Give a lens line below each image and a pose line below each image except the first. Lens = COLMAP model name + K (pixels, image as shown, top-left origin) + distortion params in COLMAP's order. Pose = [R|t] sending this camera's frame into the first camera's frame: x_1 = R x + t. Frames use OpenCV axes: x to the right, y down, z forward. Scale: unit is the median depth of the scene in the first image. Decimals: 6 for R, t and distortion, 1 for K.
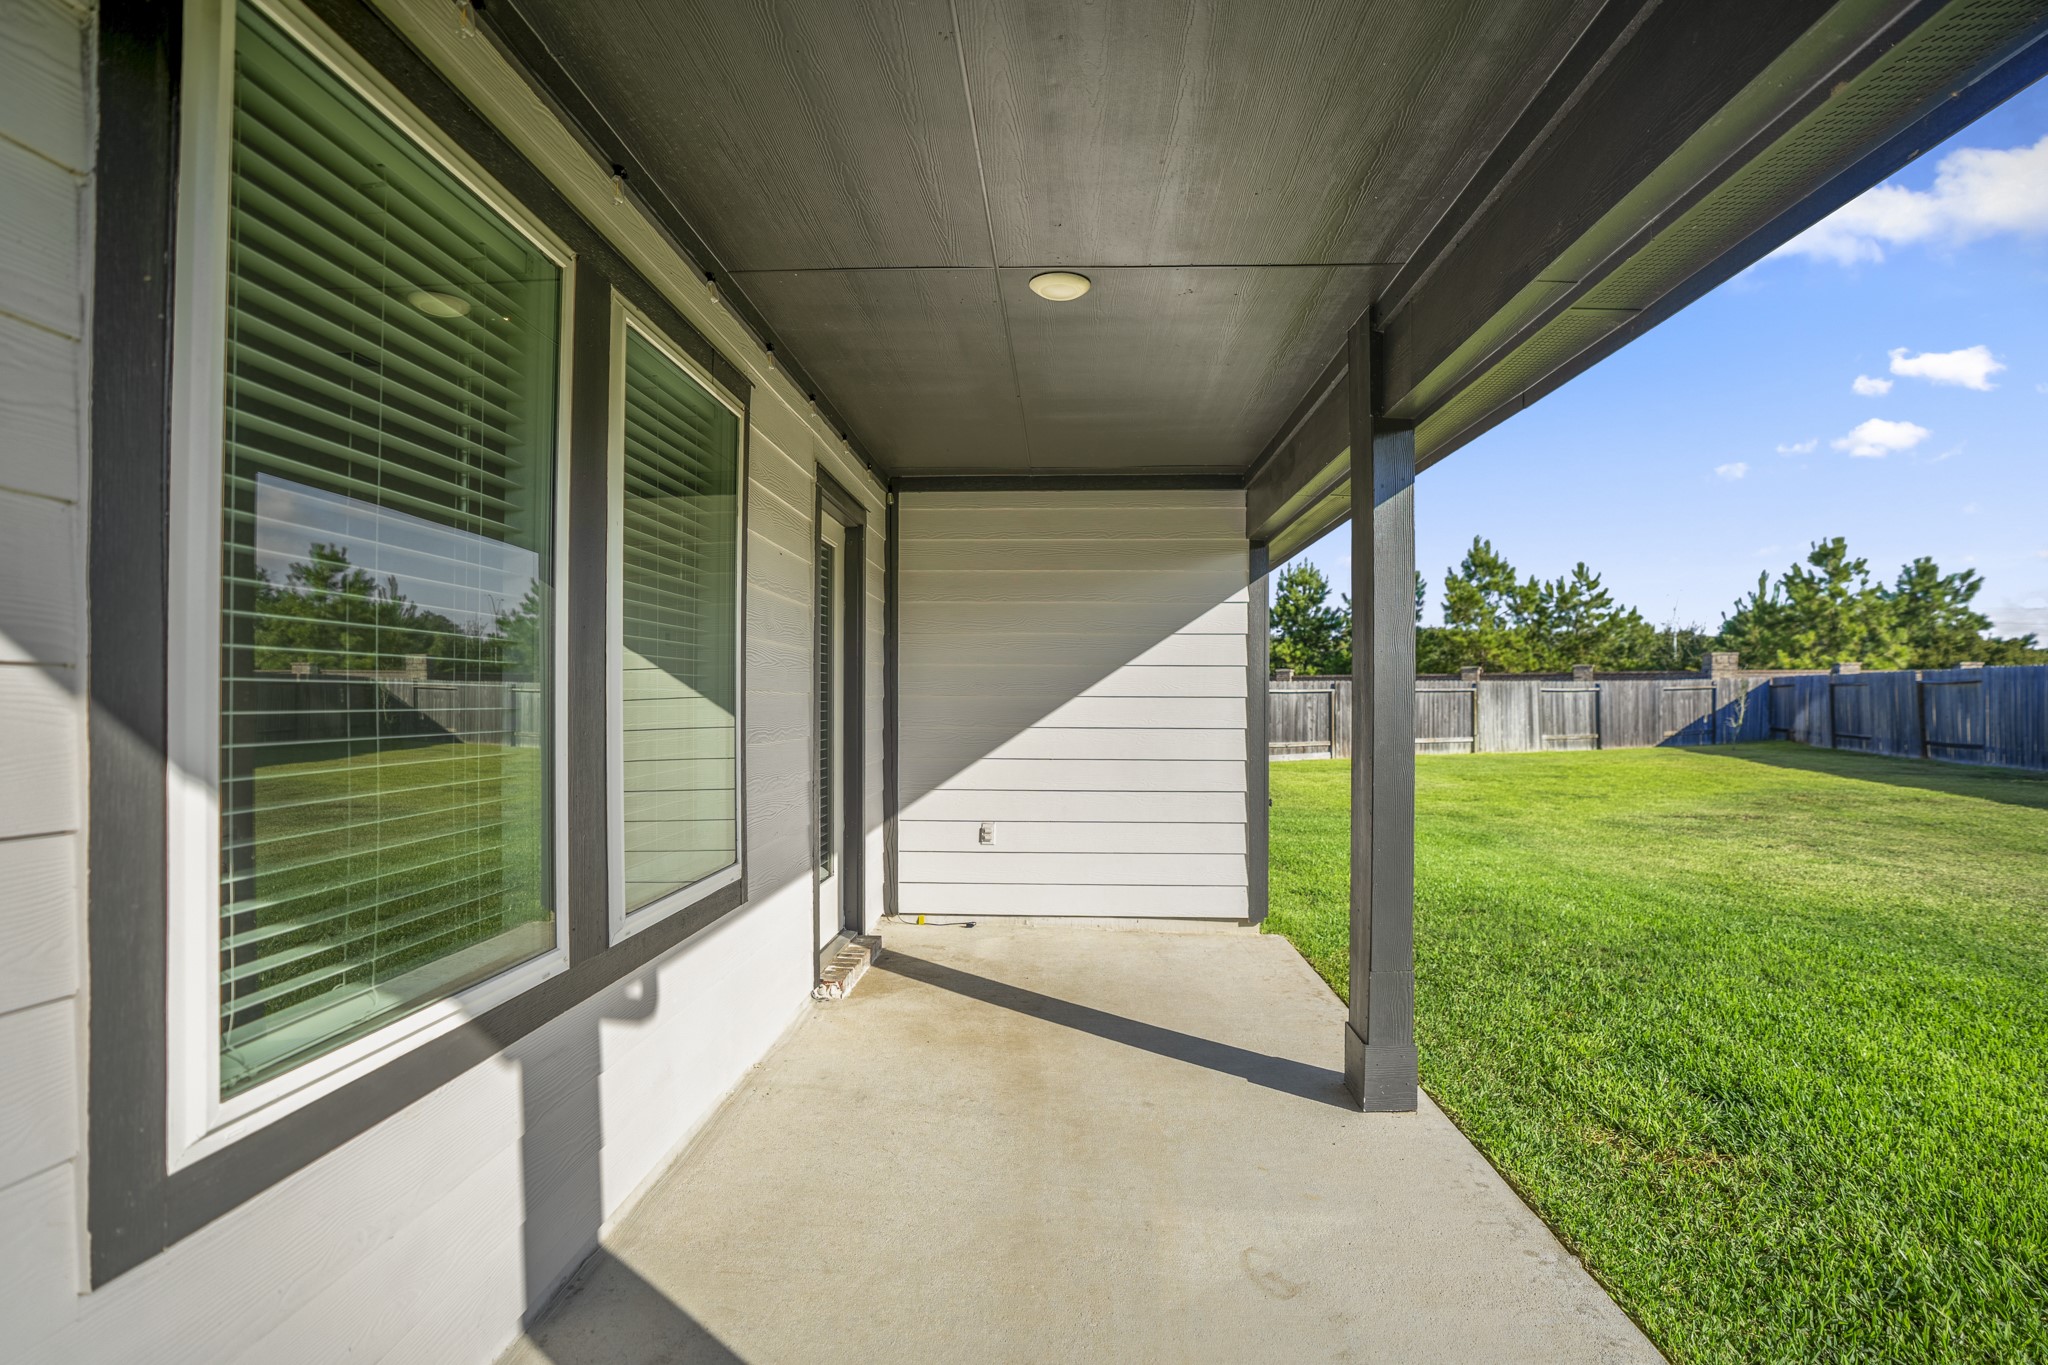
lens RADIAL K [[967.6, 0, 1035.1], [0, 967.6, 655.3], [0, 0, 1]] dist [-0.049211, 0.015627]
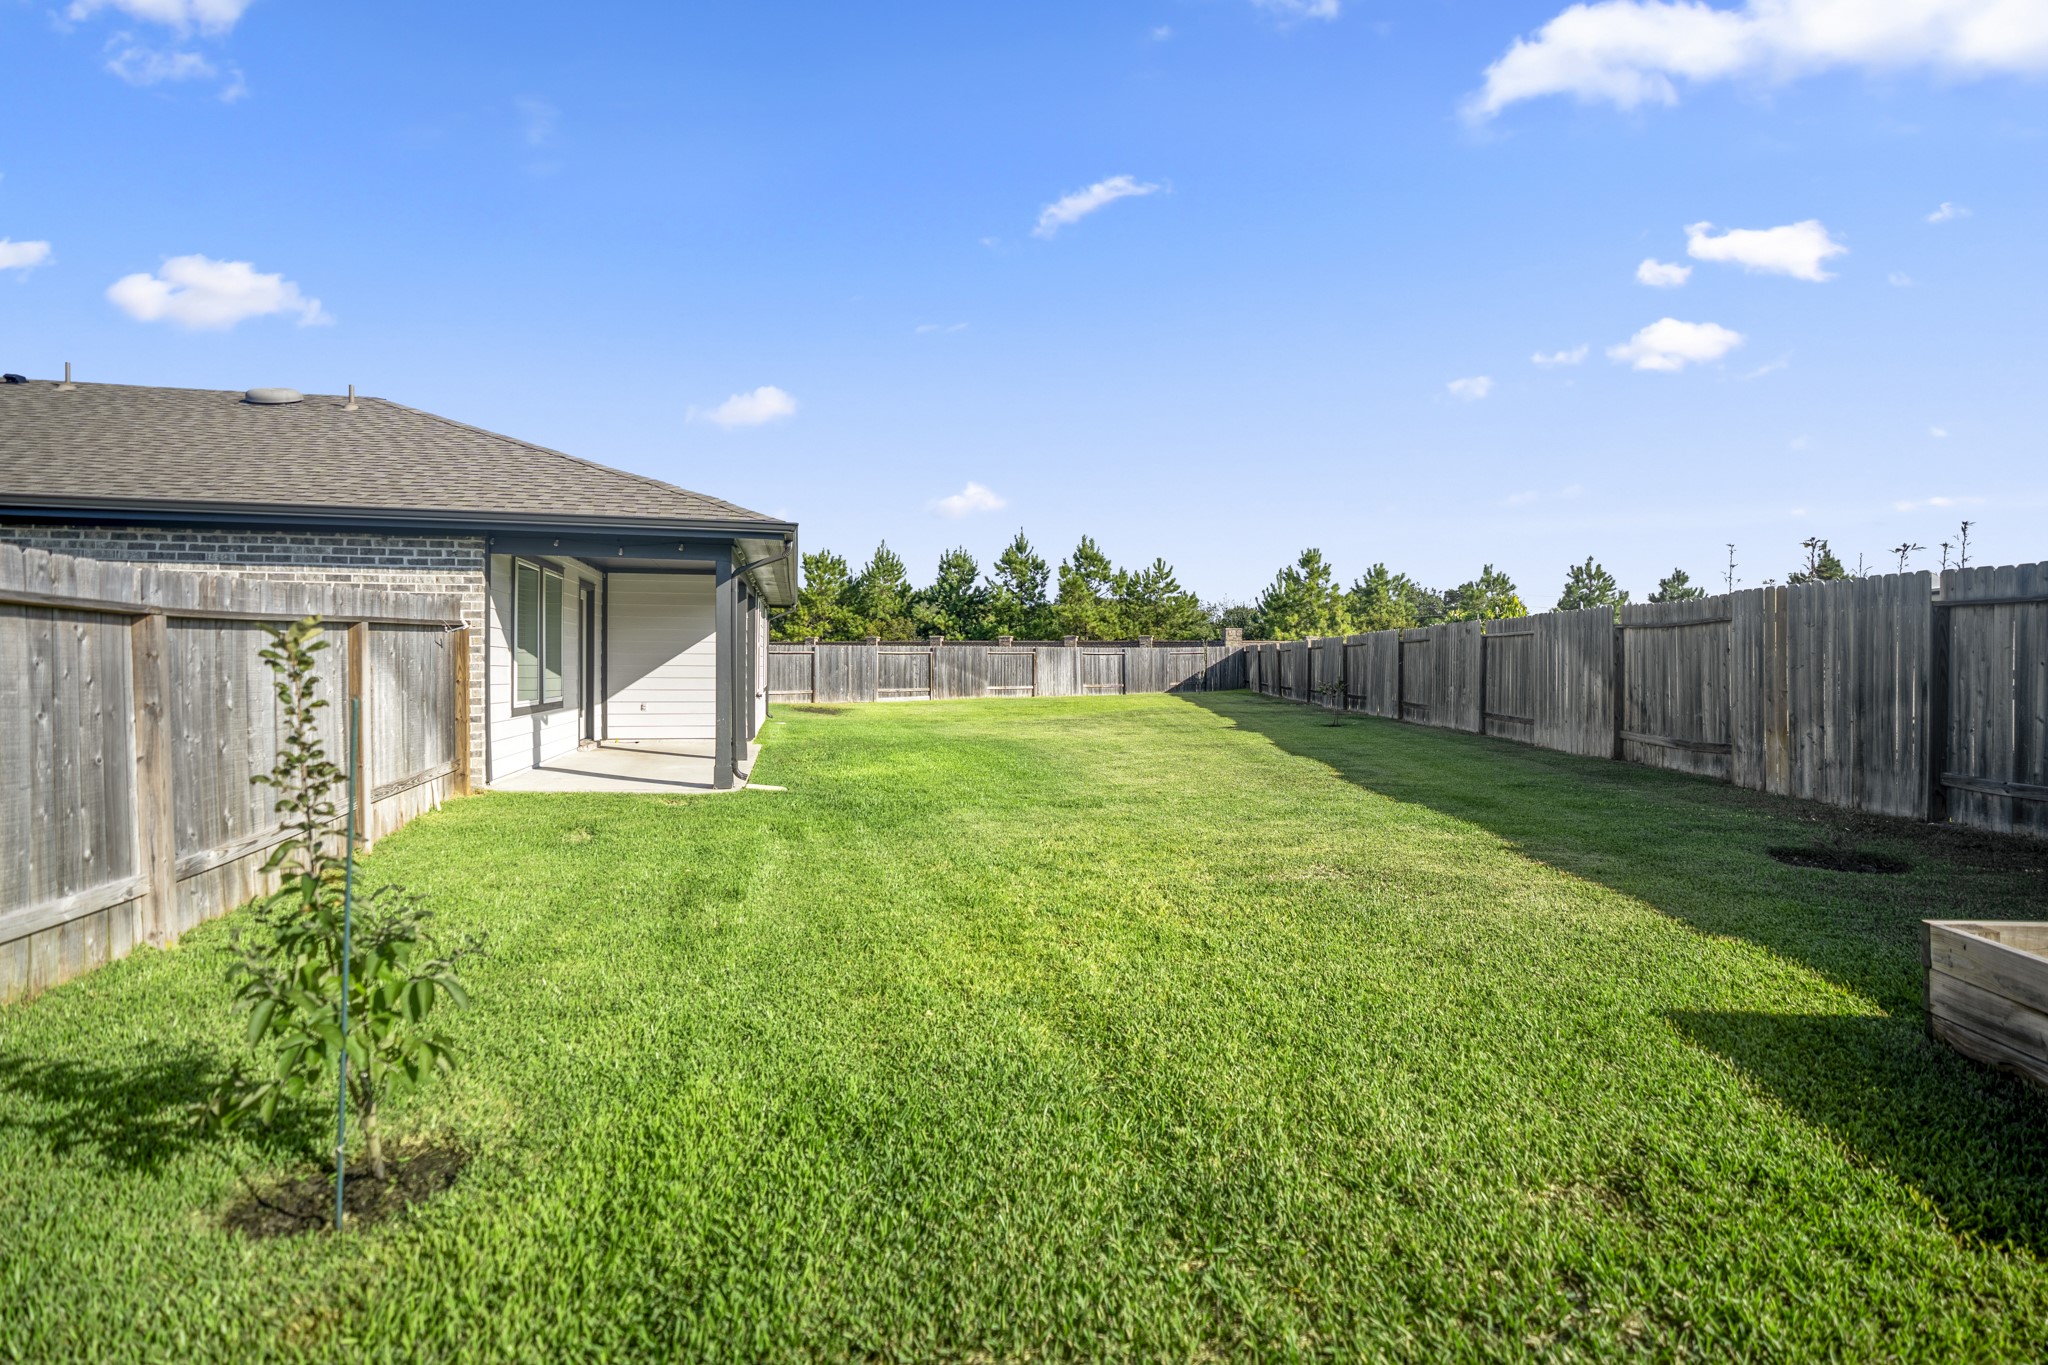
lens RADIAL K [[967.6, 0, 1035.1], [0, 967.6, 655.3], [0, 0, 1]] dist [-0.049211, 0.015627]
pose [[0.961134, 0.004546, 0.276044, 0.043372], [-0.015275, 0.999209, 0.036727, -0.011002], [-0.275659, -0.039516, 0.960443, -0.308955]]
